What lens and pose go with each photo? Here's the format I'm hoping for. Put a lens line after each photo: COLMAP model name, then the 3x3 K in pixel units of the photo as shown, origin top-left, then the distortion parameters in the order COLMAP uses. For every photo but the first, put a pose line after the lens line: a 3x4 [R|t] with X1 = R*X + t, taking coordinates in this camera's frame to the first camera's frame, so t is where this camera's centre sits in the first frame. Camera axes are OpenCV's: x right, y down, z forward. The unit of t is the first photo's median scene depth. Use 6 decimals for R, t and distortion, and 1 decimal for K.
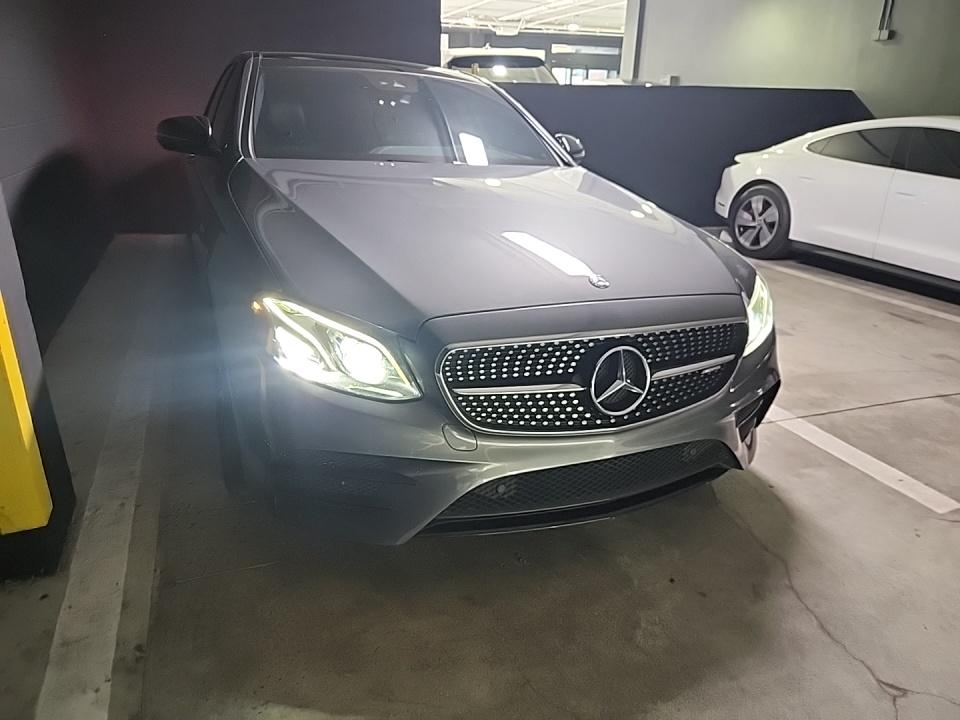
lens RADIAL K [[639.1, 0, 480.0], [0, 639.1, 360.0], [0, 0, 1]] dist [0.045972, -0.040055]
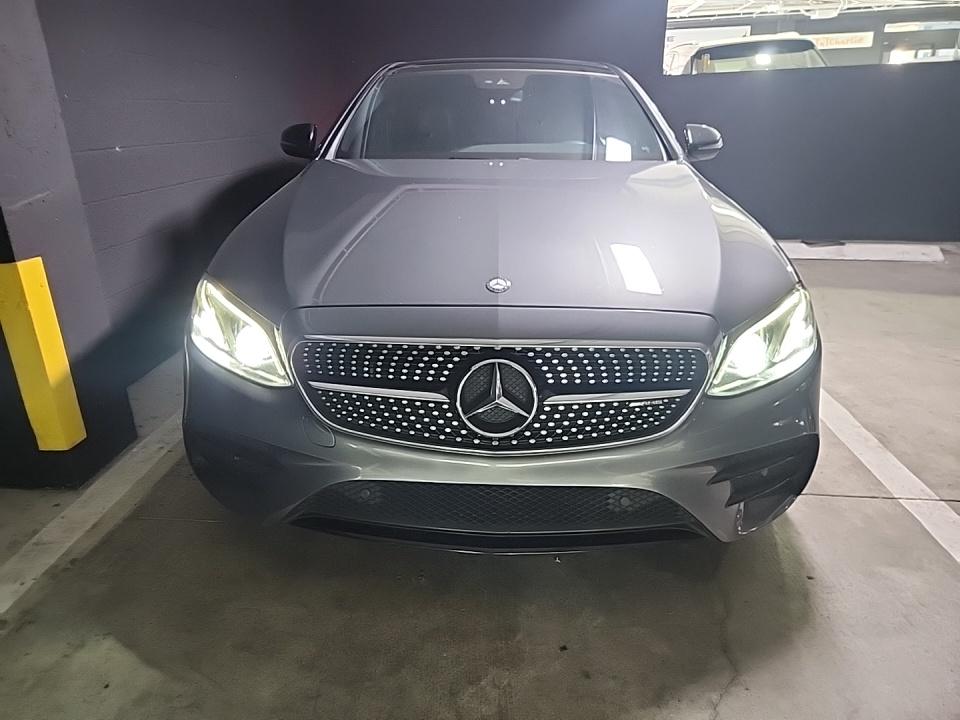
lens RADIAL K [[634.4, 0, 471.5], [0, 634.4, 352.7], [0, 0, 1]] dist [0.055572, -0.043036]
pose [[0.894914, 0.107247, -0.433160, 0.292951], [-0.114616, 0.993368, 0.009153, -0.017472], [0.431269, 0.041456, 0.901271, 0.106140]]
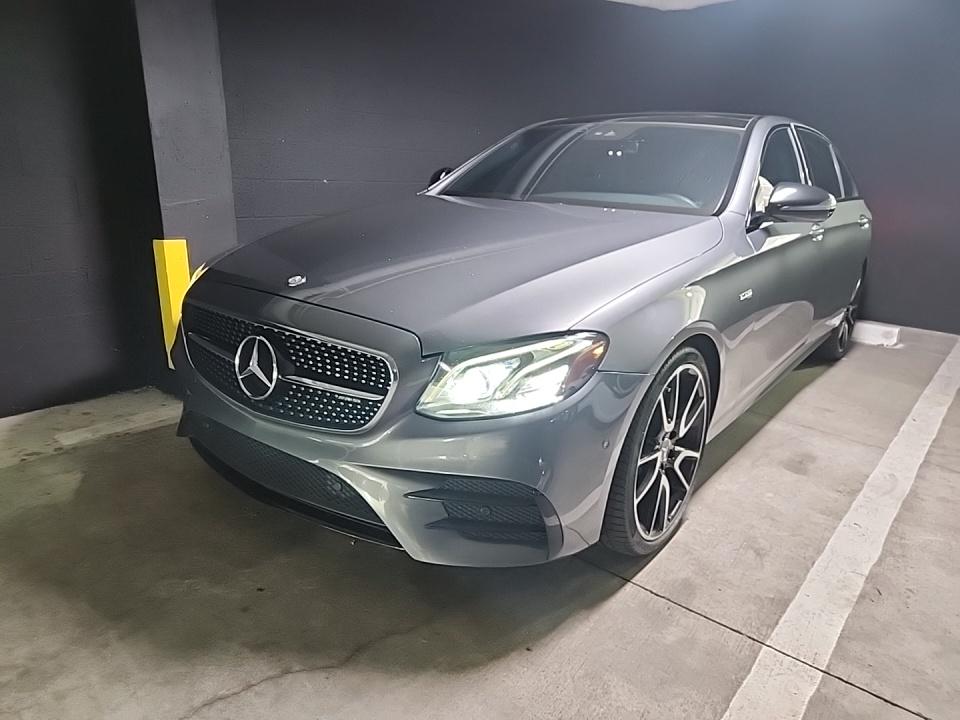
lens RADIAL K [[634.4, 0, 471.5], [0, 634.4, 352.7], [0, 0, 1]] dist [0.055572, -0.043036]
pose [[0.489219, 0.215257, -0.845180, 0.669652], [-0.322798, 0.944937, 0.053817, -0.083998], [0.810226, 0.246494, 0.531765, 0.361600]]
